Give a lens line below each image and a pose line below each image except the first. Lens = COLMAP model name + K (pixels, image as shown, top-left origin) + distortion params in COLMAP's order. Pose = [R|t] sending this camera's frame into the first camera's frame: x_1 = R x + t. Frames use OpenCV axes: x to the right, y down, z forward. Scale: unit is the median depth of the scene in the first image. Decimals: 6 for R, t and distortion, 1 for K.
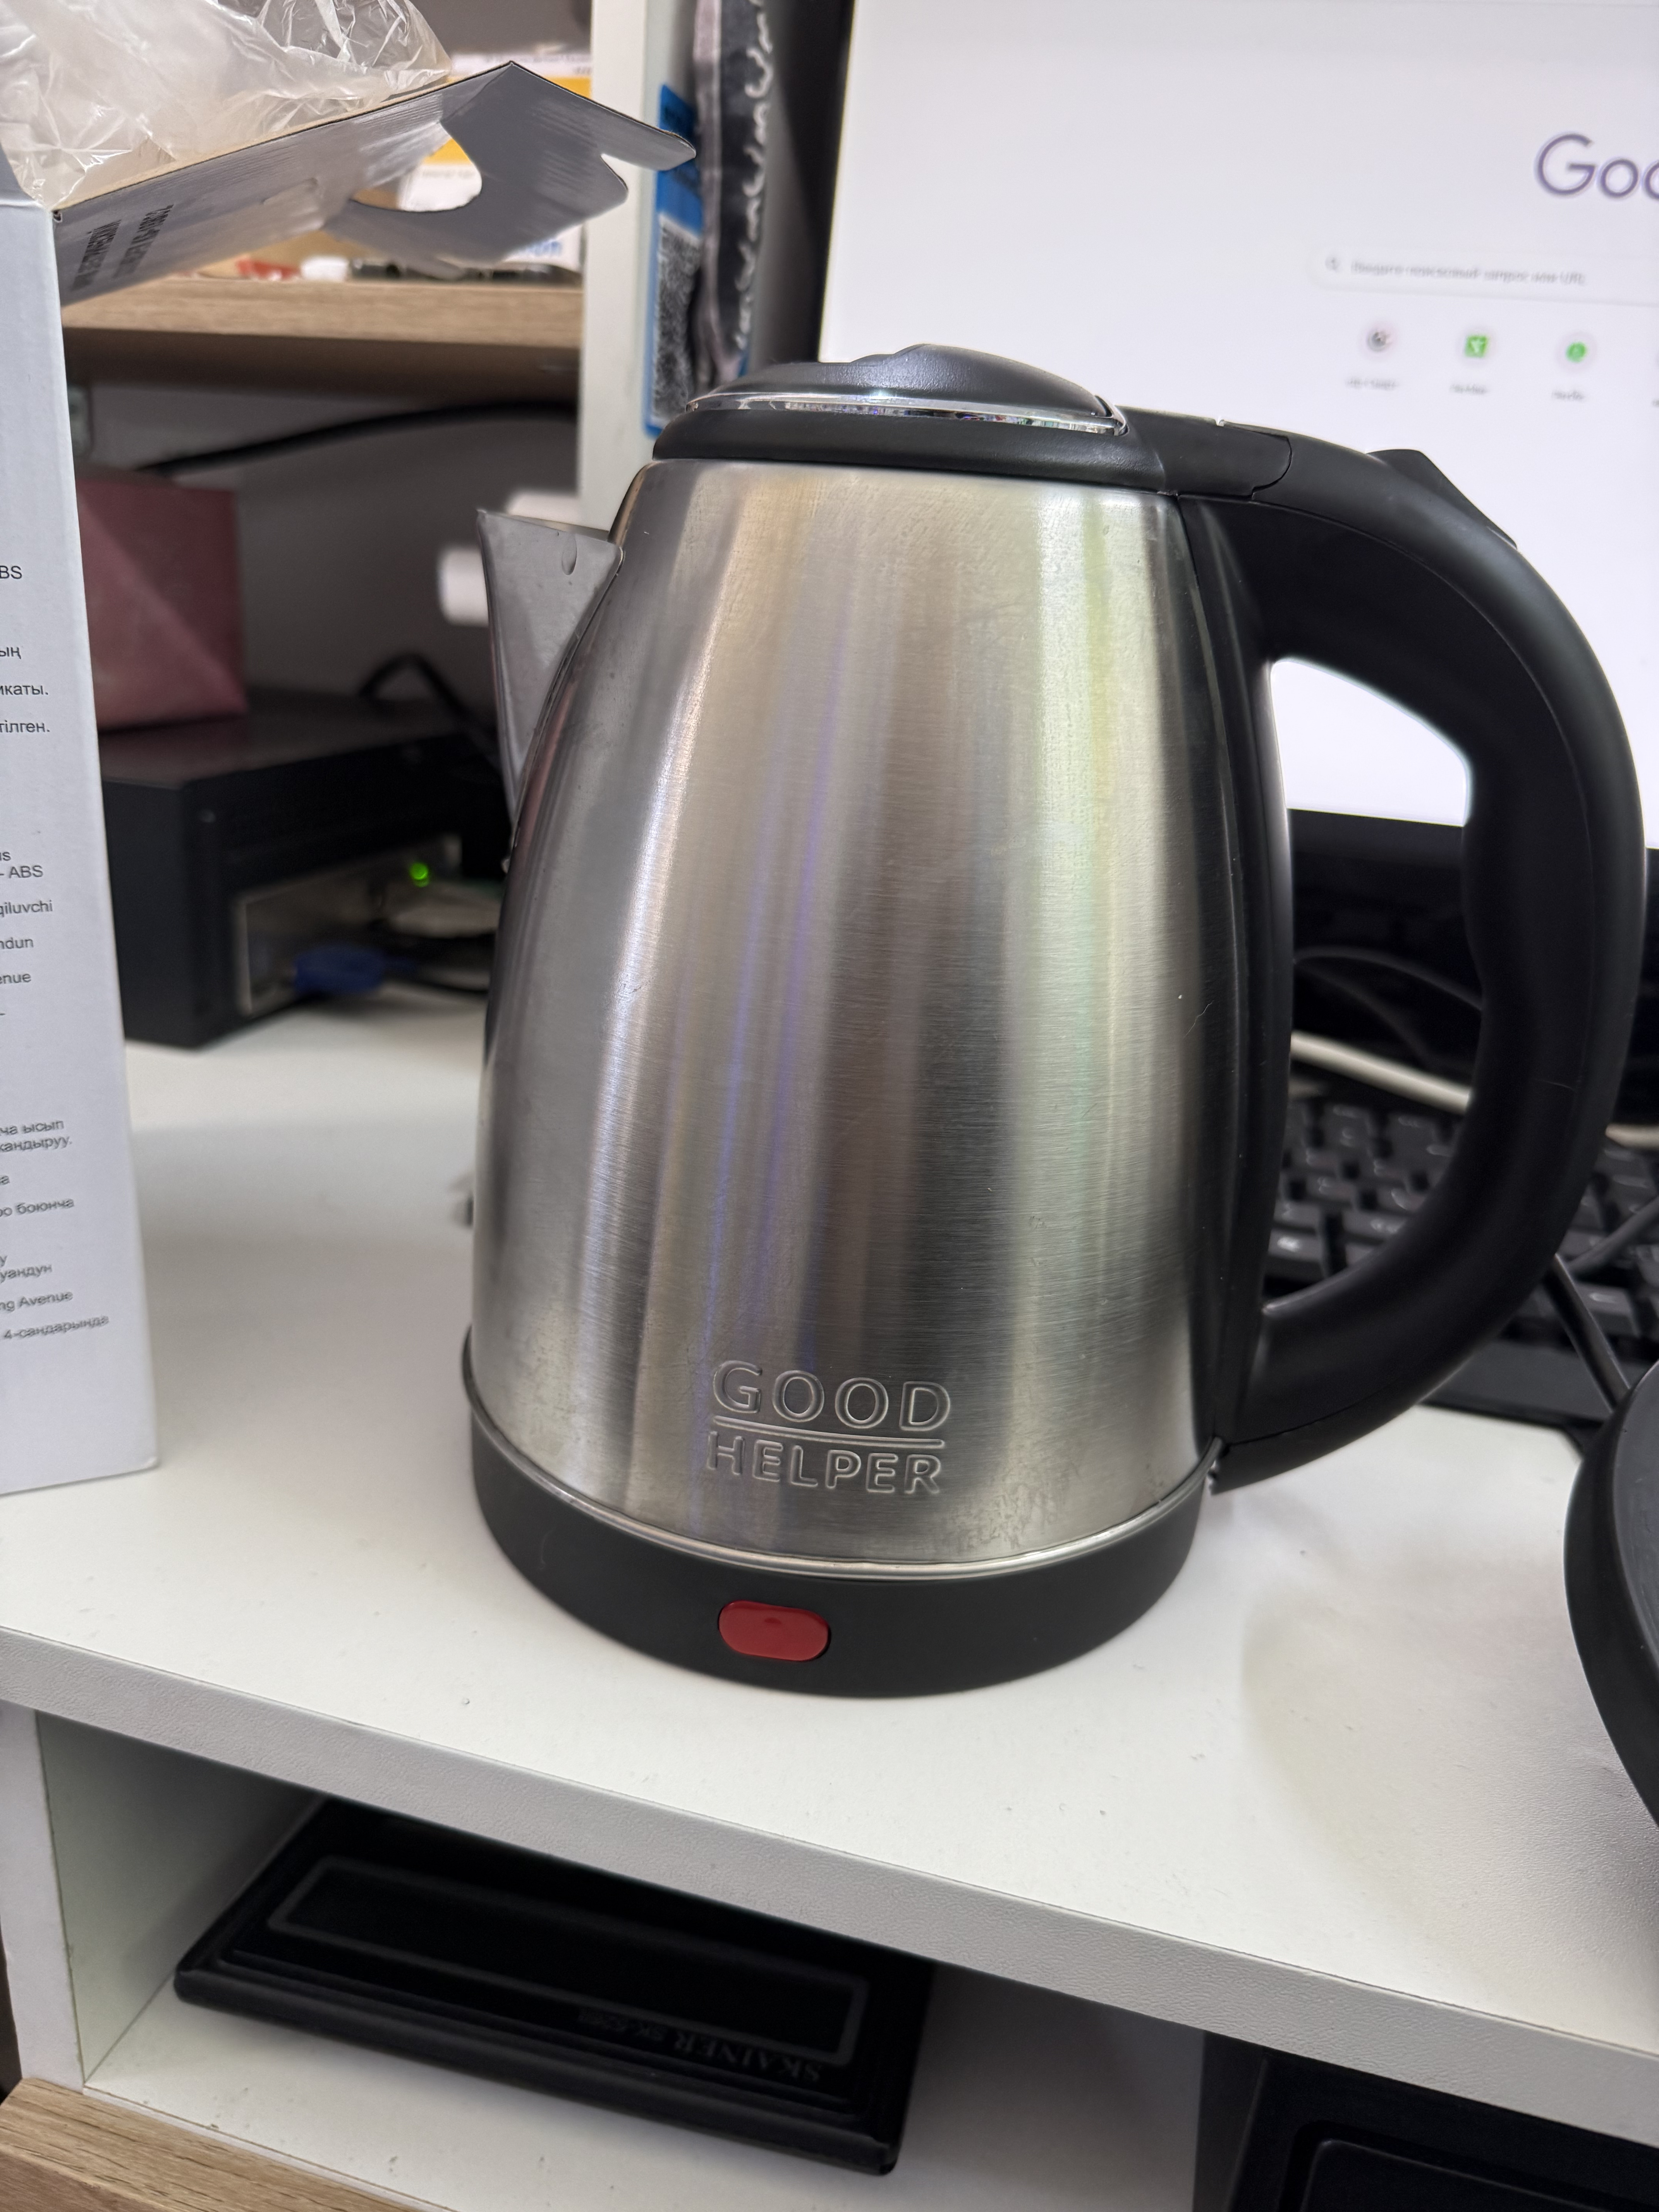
lens RADIAL K [[1648.3, 0, 829.5], [0, 1648.3, 1106.0], [0, 0, 1]] dist [-0.020226, 0.000331]
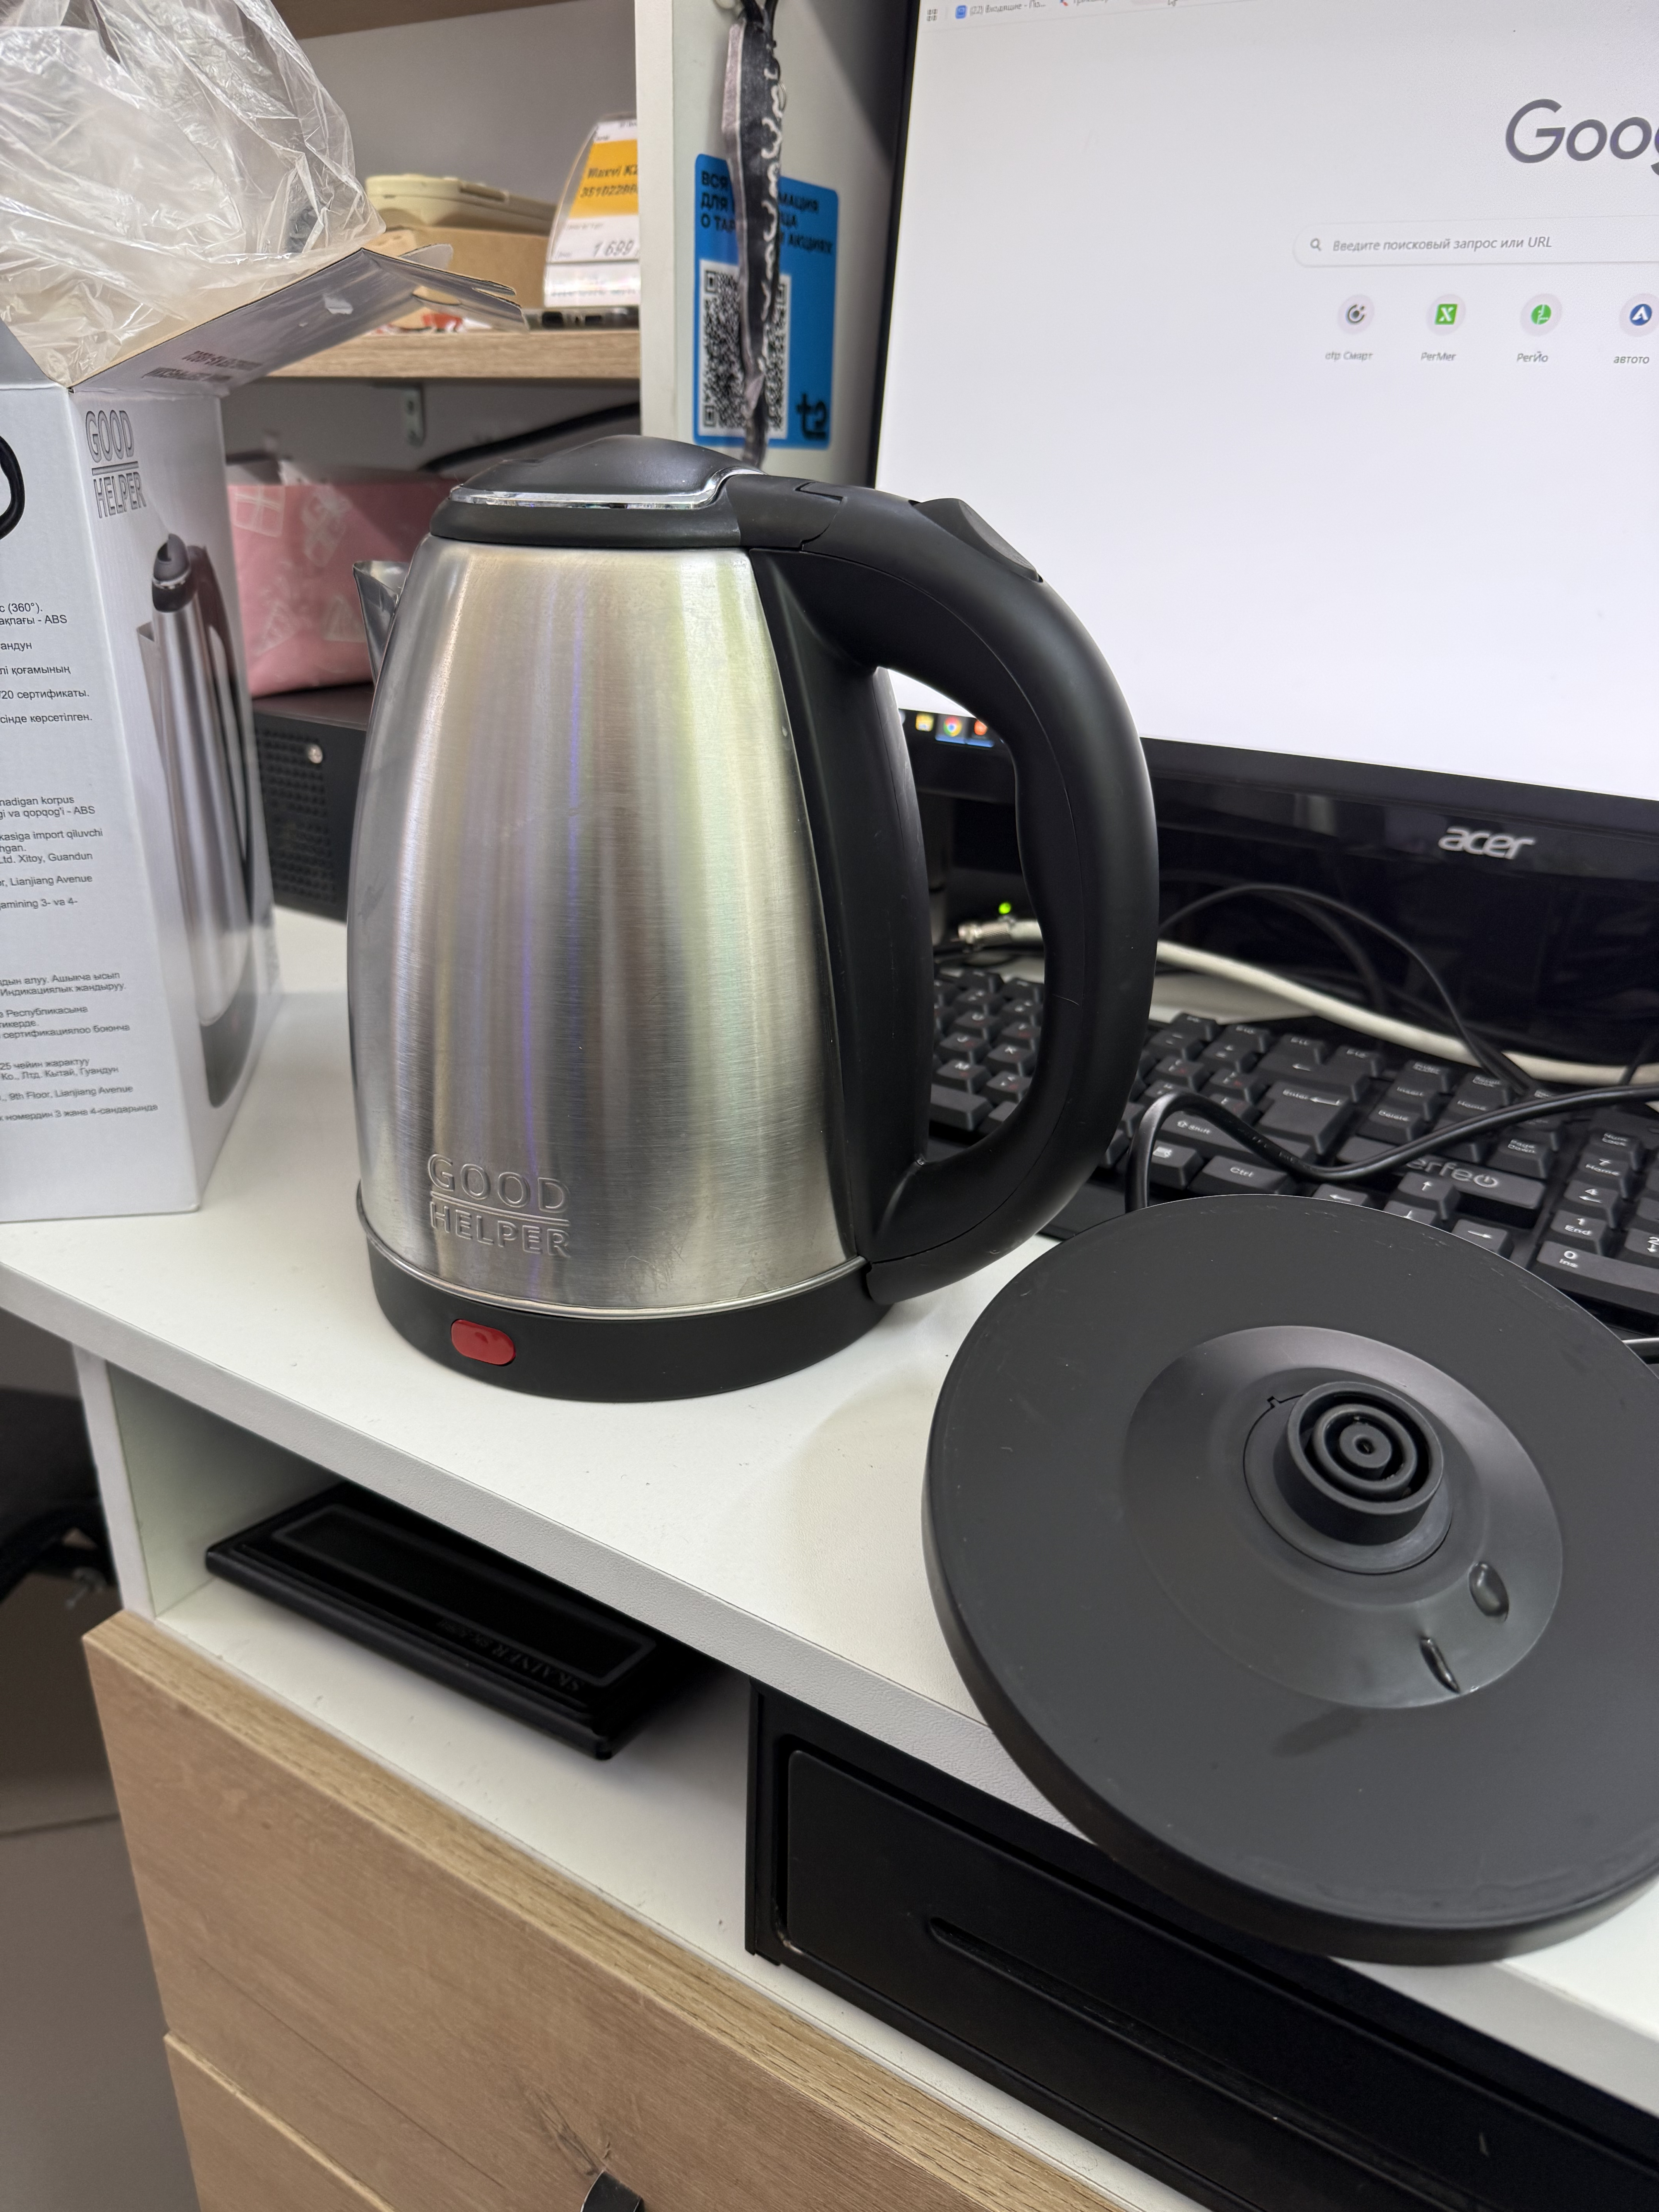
lens RADIAL K [[1657.0, 0, 829.5], [0, 1657.0, 1106.0], [0, 0, 1]] dist [-0.003051, -0.002174]
pose [[0.951224, 0.071888, -0.300008, 0.553425], [-0.054870, 0.996390, 0.064779, -0.003208], [0.303582, -0.045157, 0.951735, -0.239674]]
